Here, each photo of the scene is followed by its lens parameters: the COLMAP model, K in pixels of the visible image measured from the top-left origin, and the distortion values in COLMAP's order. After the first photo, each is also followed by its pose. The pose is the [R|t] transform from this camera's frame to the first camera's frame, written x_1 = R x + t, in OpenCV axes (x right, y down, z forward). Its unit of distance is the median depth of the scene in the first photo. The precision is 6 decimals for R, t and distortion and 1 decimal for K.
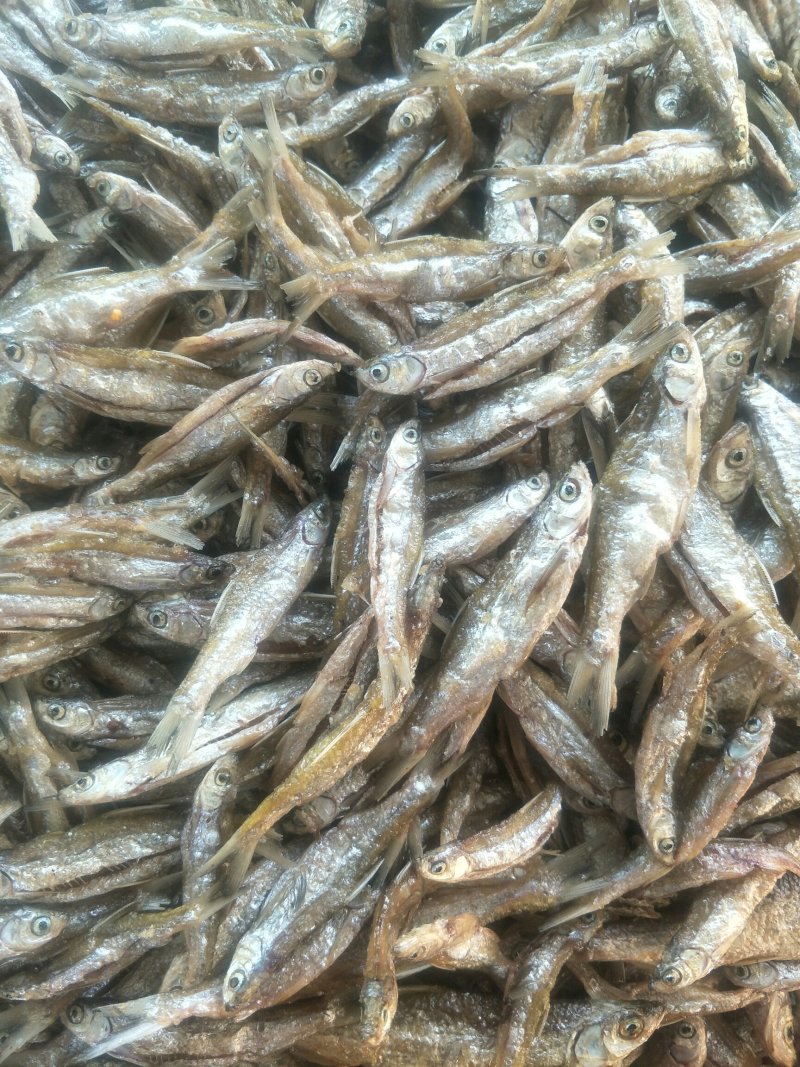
lens RADIAL K [[843.2, 0, 395.1], [0, 843.2, 563.2], [0, 0, 1]] dist [-0.002050, -0.089050]
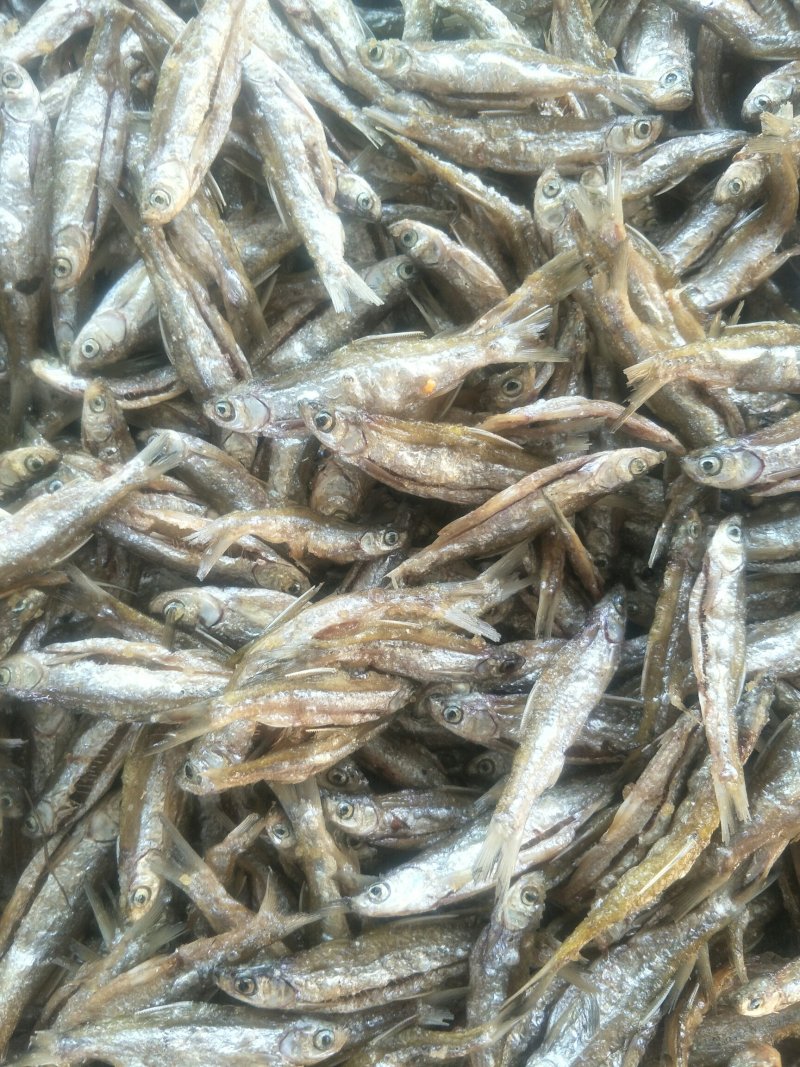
lens RADIAL K [[843.2, 0, 395.1], [0, 843.2, 563.2], [0, 0, 1]] dist [-0.002050, -0.089050]
pose [[0.997877, 0.063605, -0.014029, -0.341166], [-0.063214, 0.997642, 0.026726, -0.122095], [0.015696, -0.025782, 0.999544, 0.069200]]
